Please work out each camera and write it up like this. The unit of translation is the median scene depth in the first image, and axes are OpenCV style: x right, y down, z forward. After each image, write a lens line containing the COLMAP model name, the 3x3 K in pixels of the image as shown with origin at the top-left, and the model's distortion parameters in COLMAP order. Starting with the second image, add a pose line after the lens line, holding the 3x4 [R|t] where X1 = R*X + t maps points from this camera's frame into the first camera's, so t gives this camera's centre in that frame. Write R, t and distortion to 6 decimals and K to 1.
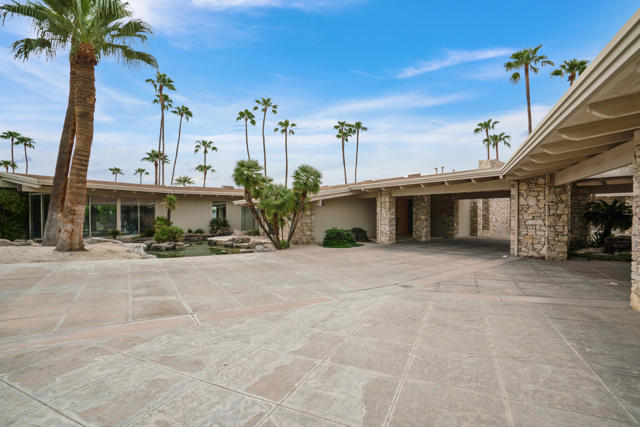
lens RADIAL K [[302.8, 0, 320.0], [0, 302.8, 213.5], [0, 0, 1]] dist [-0.058578, 0.025087]
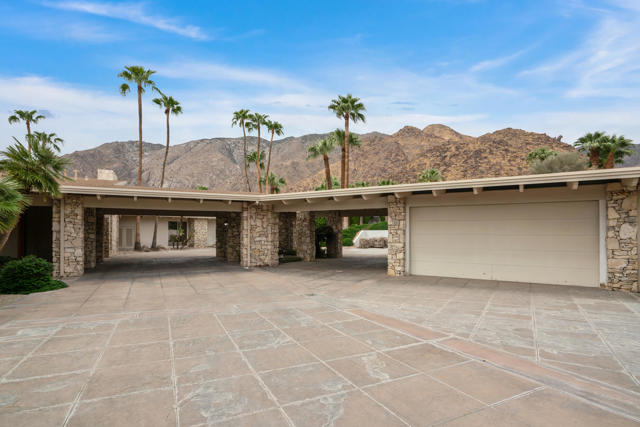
lens RADIAL K [[335.4, 0, 321.2], [0, 335.4, 227.8], [0, 0, 1]] dist [-0.045161, 0.022630]
pose [[0.136362, 0.010826, 0.990600, -0.367362], [-0.002858, 0.999940, -0.010535, -0.002395], [-0.990655, -0.001395, 0.136385, 0.276527]]
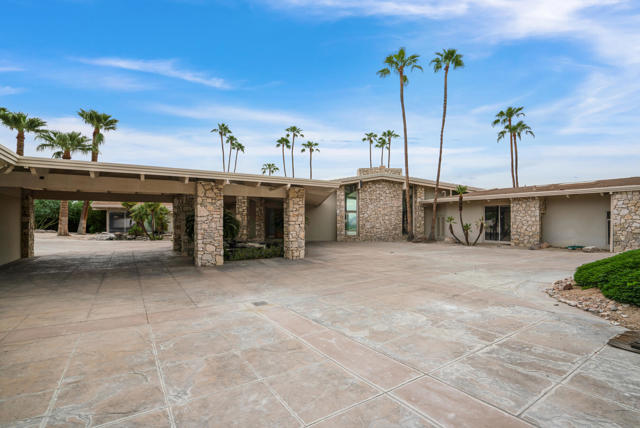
lens RADIAL K [[302.8, 0, 320.0], [0, 302.8, 214.0], [0, 0, 1]] dist [-0.058578, 0.025087]
pose [[0.858879, -0.019570, -0.511805, 1.101240], [0.008091, 0.999664, -0.024646, 0.010595], [0.512115, 0.017027, 0.858748, 0.012911]]
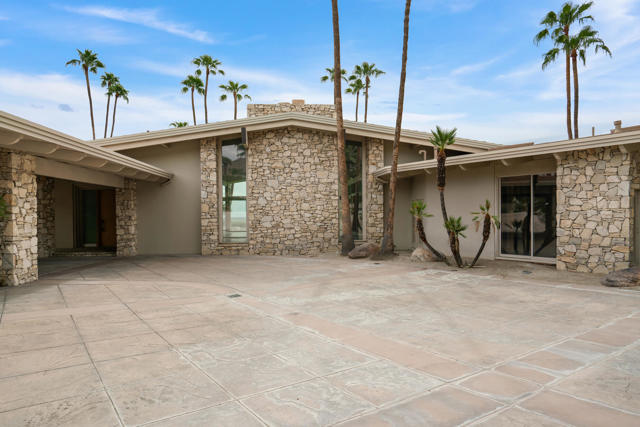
lens RADIAL K [[421.7, 0, 318.4], [0, 421.7, 215.5], [0, 0, 1]] dist [0.002498, 0.002252]
pose [[0.875618, -0.012855, -0.482834, 1.130850], [0.014928, 0.999888, 0.000452, 0.015992], [0.482774, -0.007603, 0.875712, 0.475389]]
